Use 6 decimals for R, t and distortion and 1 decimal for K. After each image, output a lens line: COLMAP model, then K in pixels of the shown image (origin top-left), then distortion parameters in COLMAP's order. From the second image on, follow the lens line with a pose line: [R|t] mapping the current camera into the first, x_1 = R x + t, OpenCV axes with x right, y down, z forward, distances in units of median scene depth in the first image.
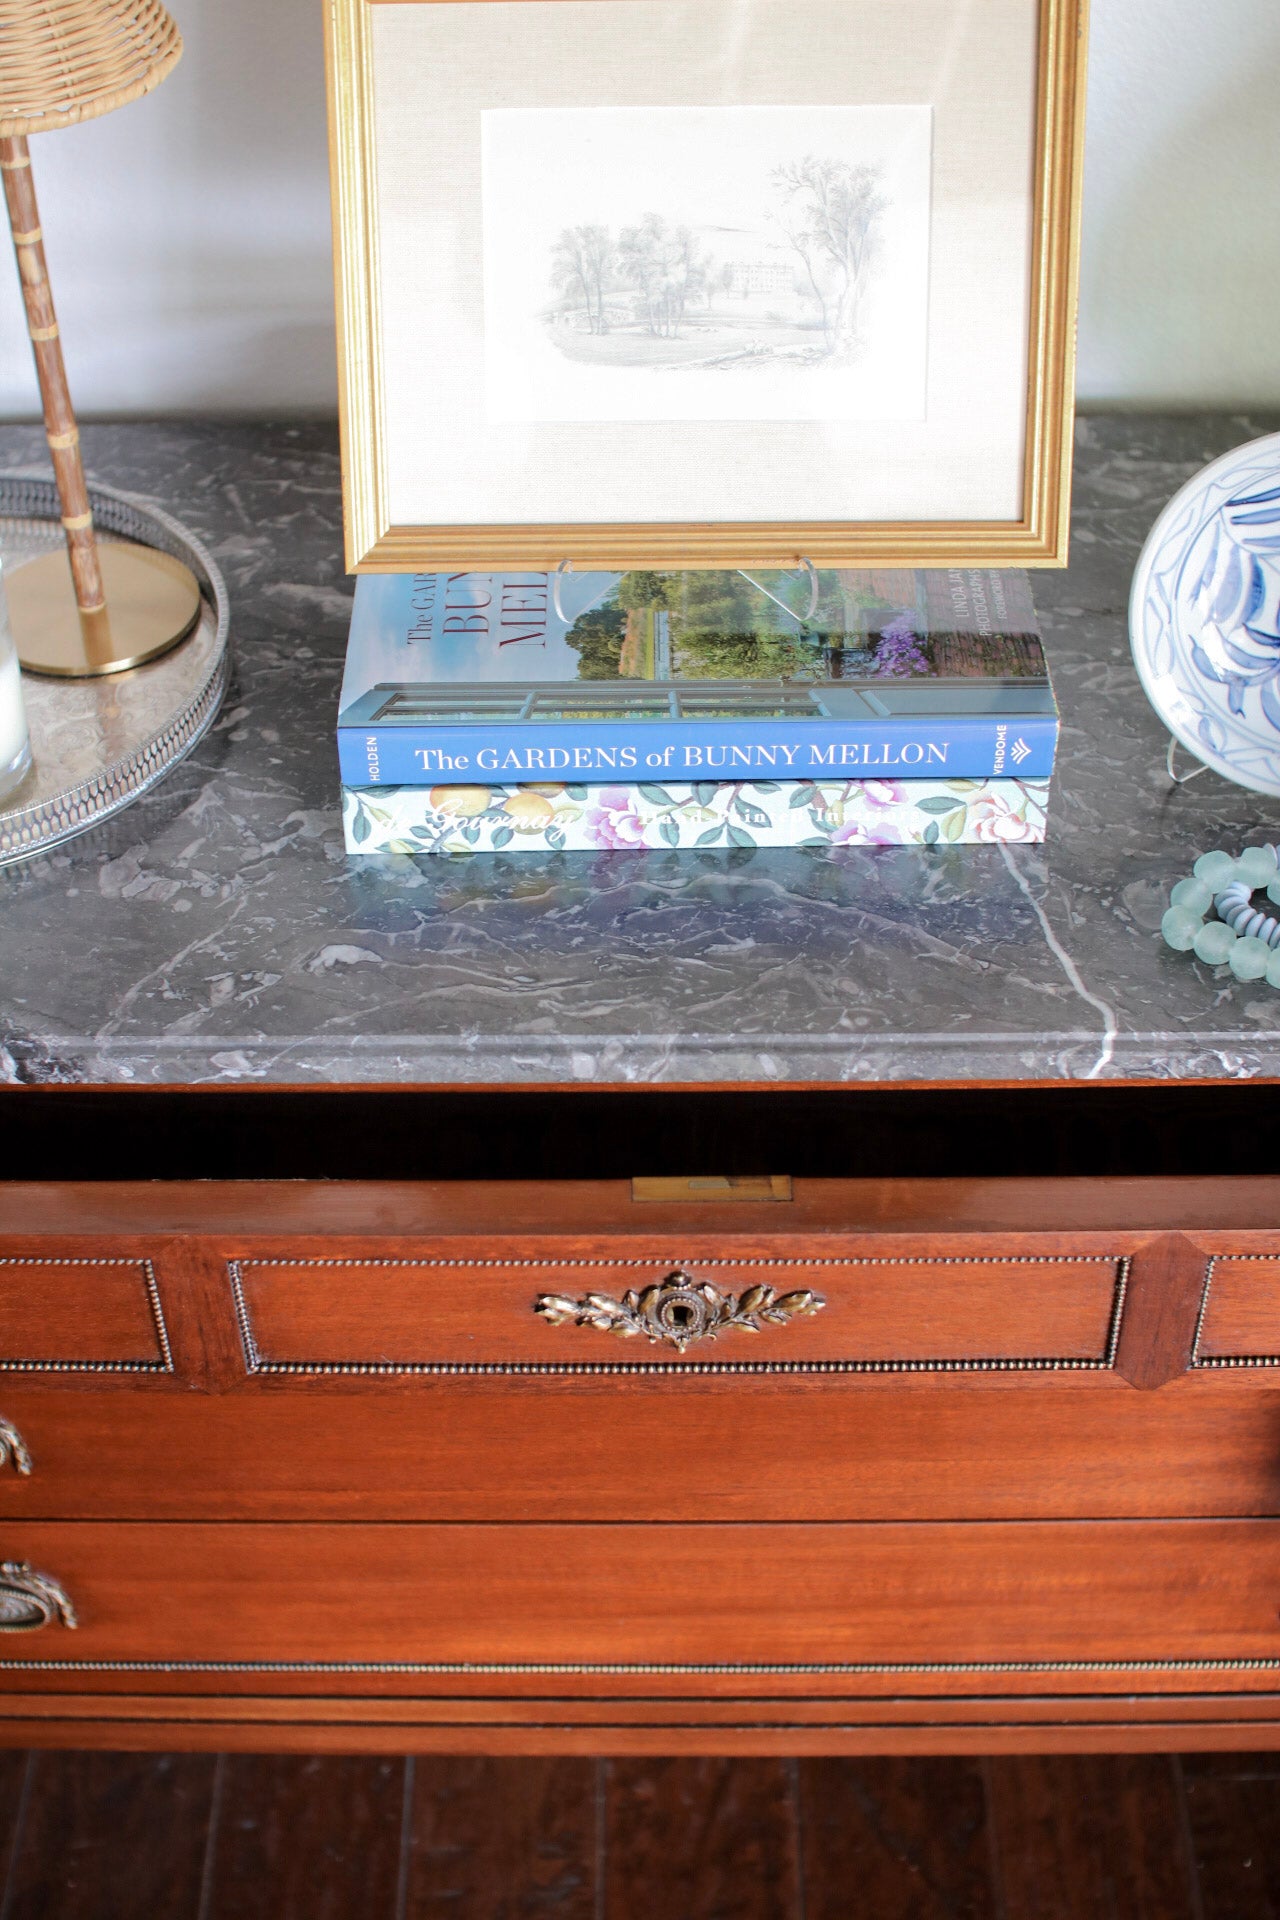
lens RADIAL K [[2670.5, 0, 640.0], [0, 2670.5, 960.0], [0, 0, 1]] dist [-0.179815, 0.237992]
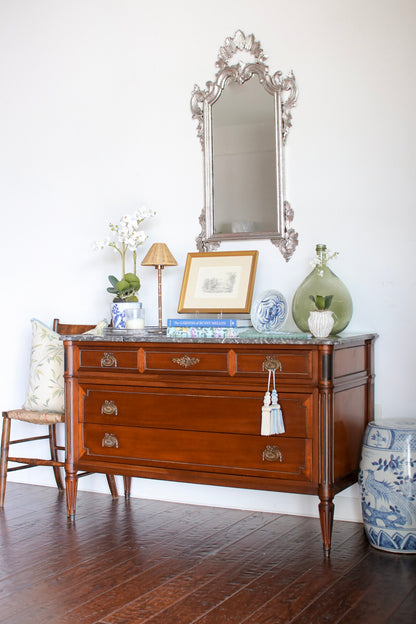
lens RADIAL K [[867.9, 0, 208.0], [0, 867.9, 312.0], [0, 0, 1]] dist [-0.179815, 0.237992]
pose [[0.882537, 0.011005, -0.470113, 1.409545], [-0.315295, 0.755560, -0.574211, 1.560433], [0.348879, 0.654987, 0.670280, -0.987129]]
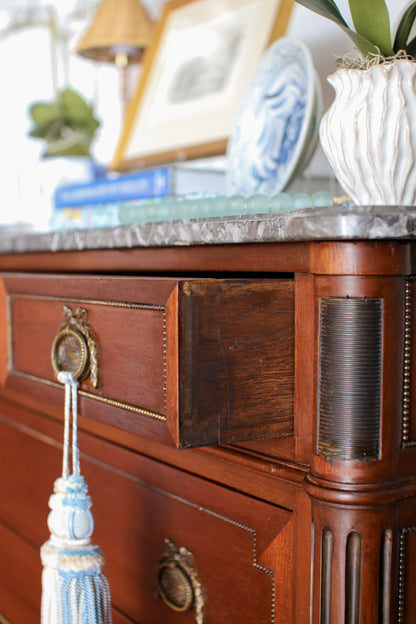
lens RADIAL K [[867.9, 0, 208.0], [0, 867.9, 312.0], [0, 0, 1]] dist [-0.179815, 0.237992]
pose [[0.536774, 0.062784, -0.841387, 0.827914], [-0.559721, 0.772696, -0.299423, 0.224709], [0.631337, 0.631664, 0.449904, 0.727991]]
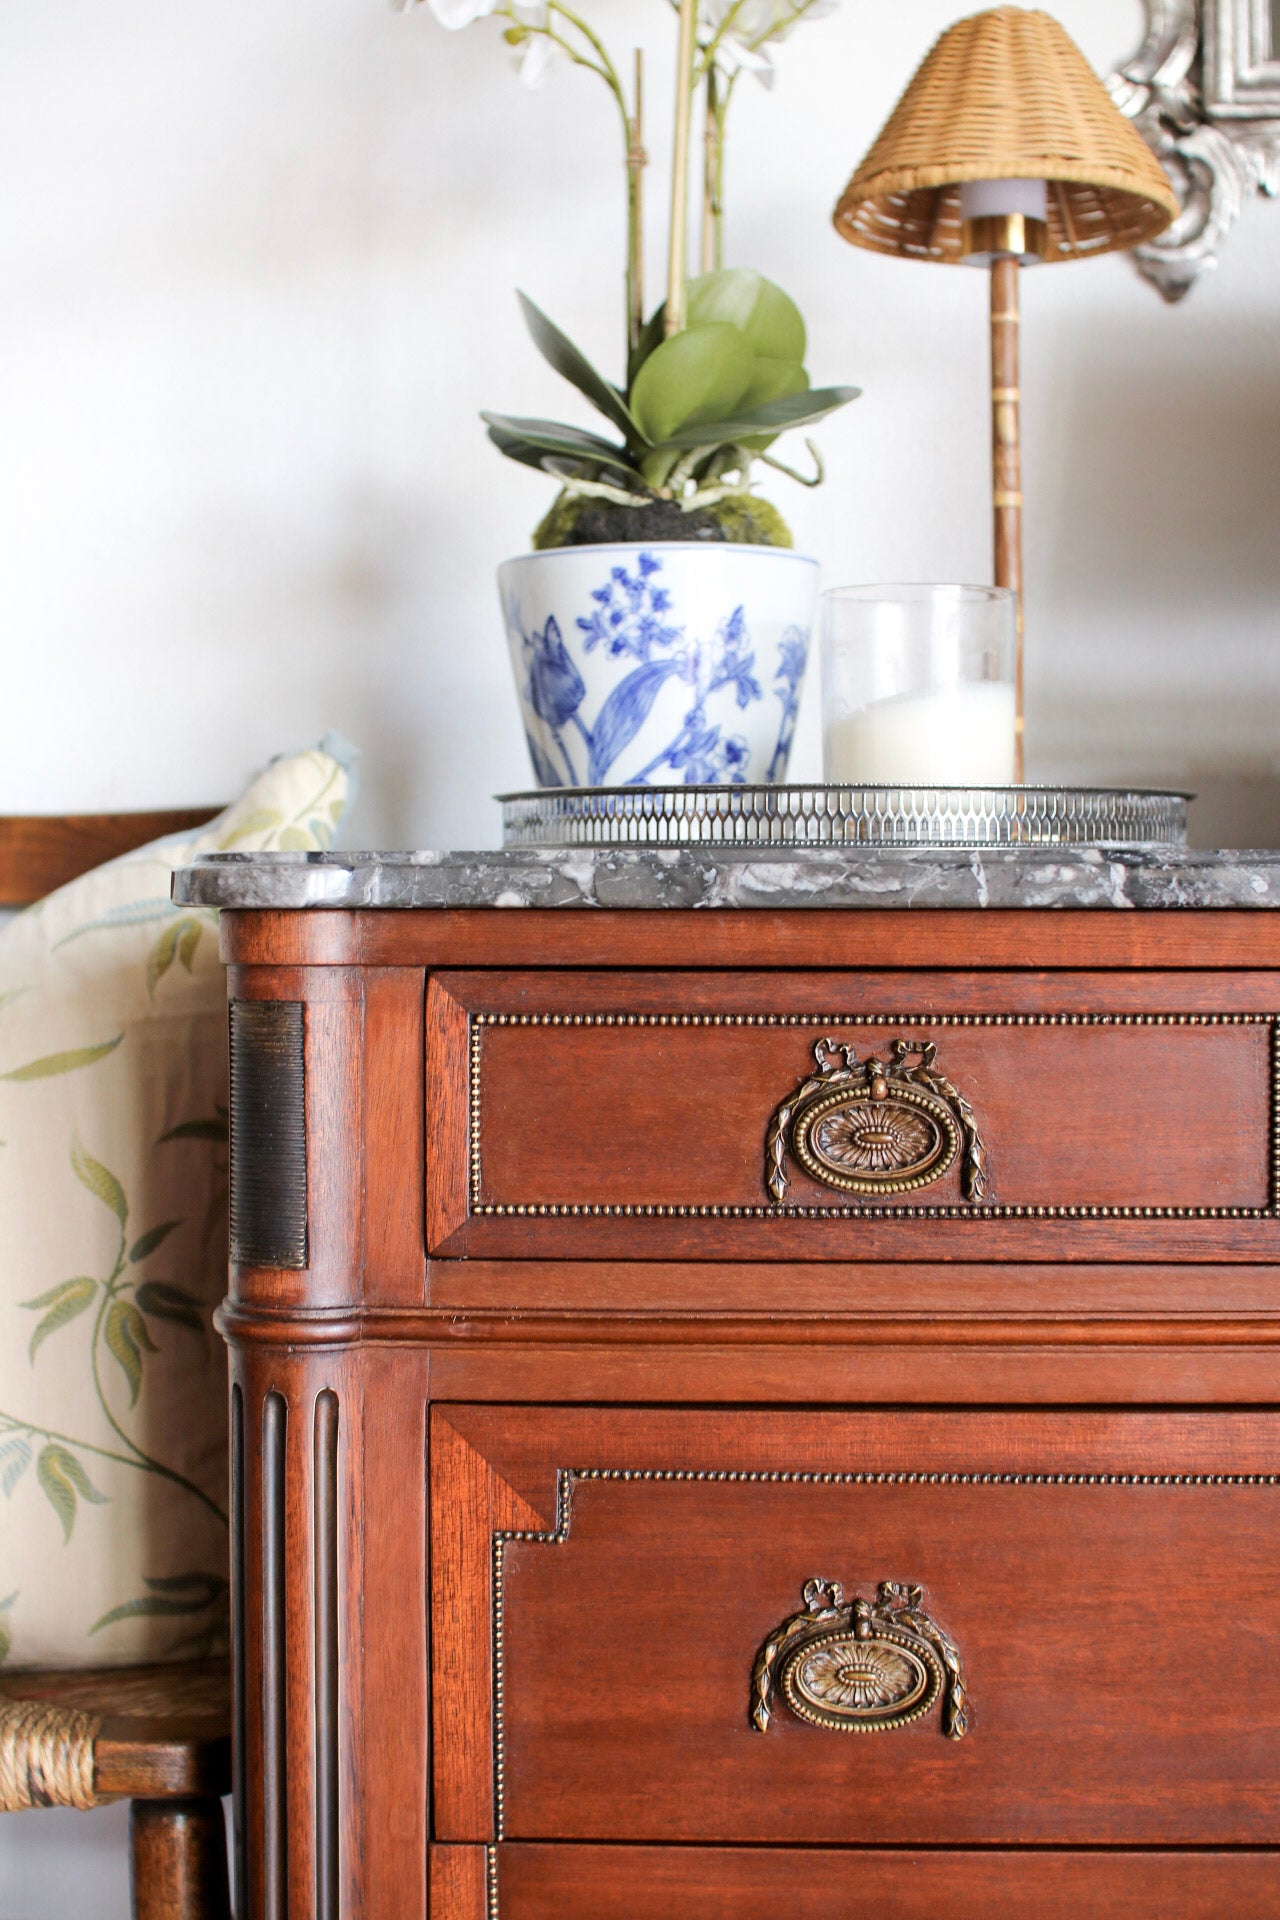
lens RADIAL K [[2670.5, 0, 640.0], [0, 2670.5, 960.0], [0, 0, 1]] dist [-0.179815, 0.237992]
pose [[0.998575, 0.012880, -0.051798, -0.322251], [-0.043343, 0.762031, -0.646088, 0.563774], [0.031150, 0.647412, 0.761503, 0.357032]]
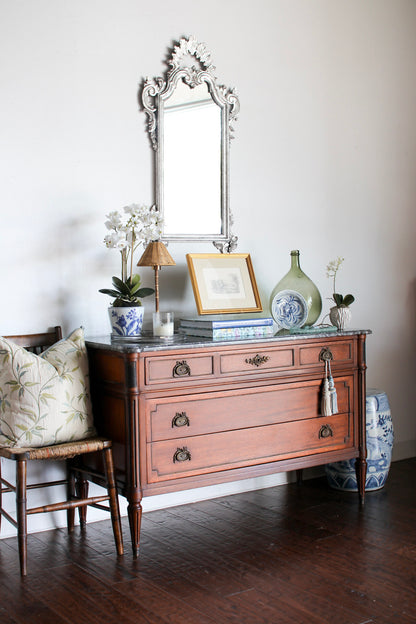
lens RADIAL K [[867.9, 0, 208.0], [0, 867.9, 312.0], [0, 0, 1]] dist [-0.179815, 0.237992]
pose [[0.827451, -0.029454, 0.560765, -1.776577], [0.378753, 0.766540, -0.518615, 1.416033], [-0.414574, 0.641520, 0.645430, -0.946591]]
